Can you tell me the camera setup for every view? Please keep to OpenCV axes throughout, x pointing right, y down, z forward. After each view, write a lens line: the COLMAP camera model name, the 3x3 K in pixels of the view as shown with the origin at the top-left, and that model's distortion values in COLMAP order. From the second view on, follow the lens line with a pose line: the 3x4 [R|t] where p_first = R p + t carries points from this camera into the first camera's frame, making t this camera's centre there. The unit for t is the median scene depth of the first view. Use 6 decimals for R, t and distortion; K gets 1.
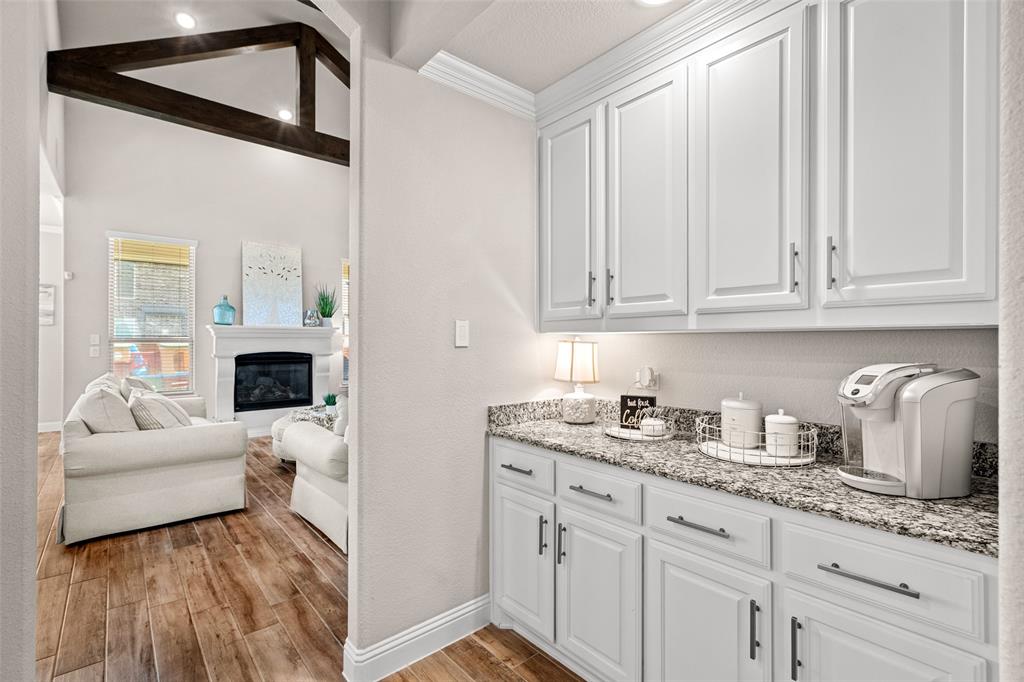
lens RADIAL K [[475.4, 0, 509.3], [0, 475.4, 338.6], [0, 0, 1]] dist [0.000647, 0.001809]
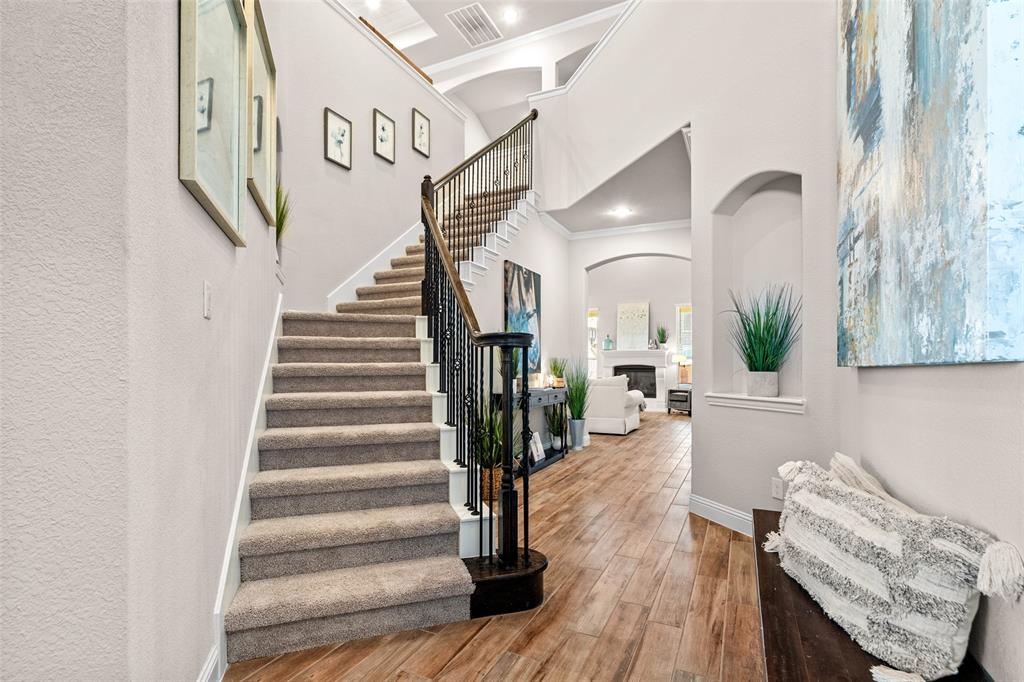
lens RADIAL K [[475.4, 0, 509.5], [0, 475.4, 360.1], [0, 0, 1]] dist [0.000647, 0.001809]
pose [[0.392092, -0.006694, -0.919901, 0.916858], [0.008493, 0.999957, -0.003656, 0.013361], [0.919887, -0.006379, 0.392133, -0.103093]]
